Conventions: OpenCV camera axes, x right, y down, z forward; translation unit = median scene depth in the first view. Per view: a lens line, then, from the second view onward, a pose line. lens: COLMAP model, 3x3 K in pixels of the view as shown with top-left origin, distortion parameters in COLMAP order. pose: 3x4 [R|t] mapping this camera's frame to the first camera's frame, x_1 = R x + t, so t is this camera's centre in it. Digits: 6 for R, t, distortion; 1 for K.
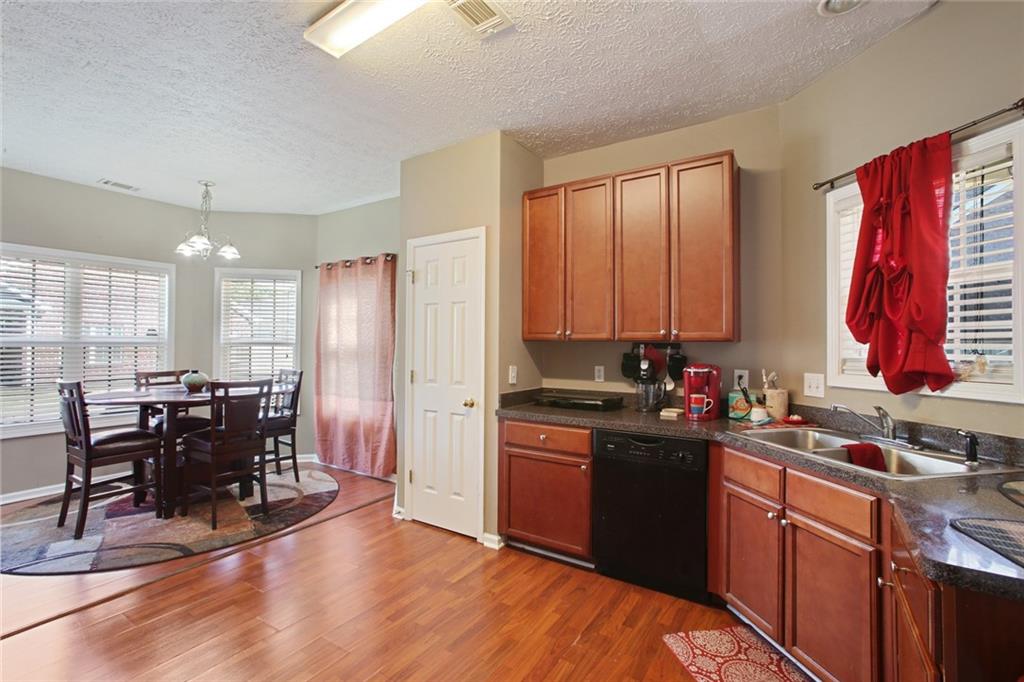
lens RADIAL K [[454.8, 0, 512.0], [0, 454.8, 341.0], [0, 0, 1]] dist [-0.046009, 0.024376]
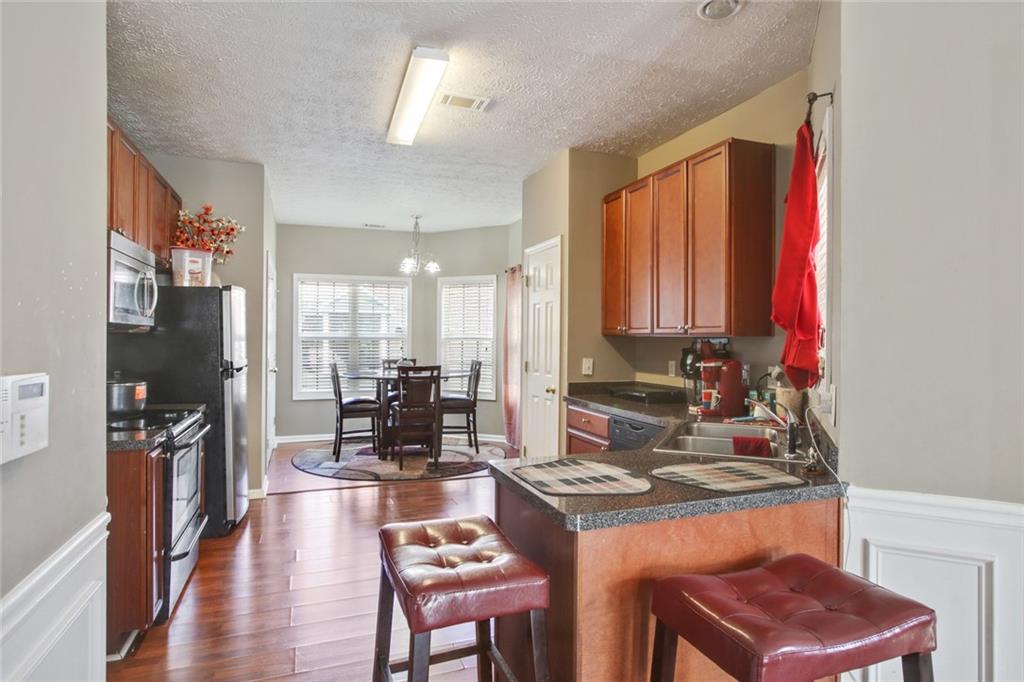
lens RADIAL K [[559.6, 0, 513.1], [0, 559.6, 345.0], [0, 0, 1]] dist [-0.031952, 0.000178]
pose [[0.802149, 0.007777, -0.597073, 0.635693], [0.000583, 0.999905, 0.013807, 0.003038], [0.597123, -0.011423, 0.802068, -0.184782]]
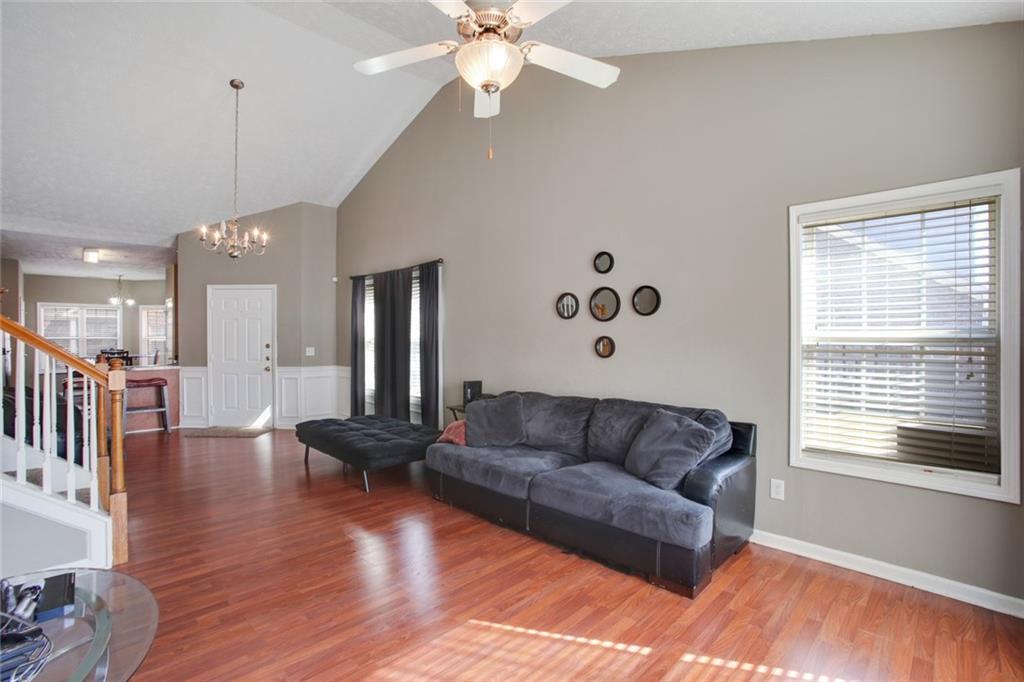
lens RADIAL K [[461.2, 0, 502.5], [0, 461.2, 338.7], [0, 0, 1]] dist [-0.000190, 0.000319]
pose [[0.974464, -0.003721, -0.224514, 2.479617], [0.006022, 0.999936, 0.009564, -0.005389], [0.224464, -0.010672, 0.974424, -1.321557]]
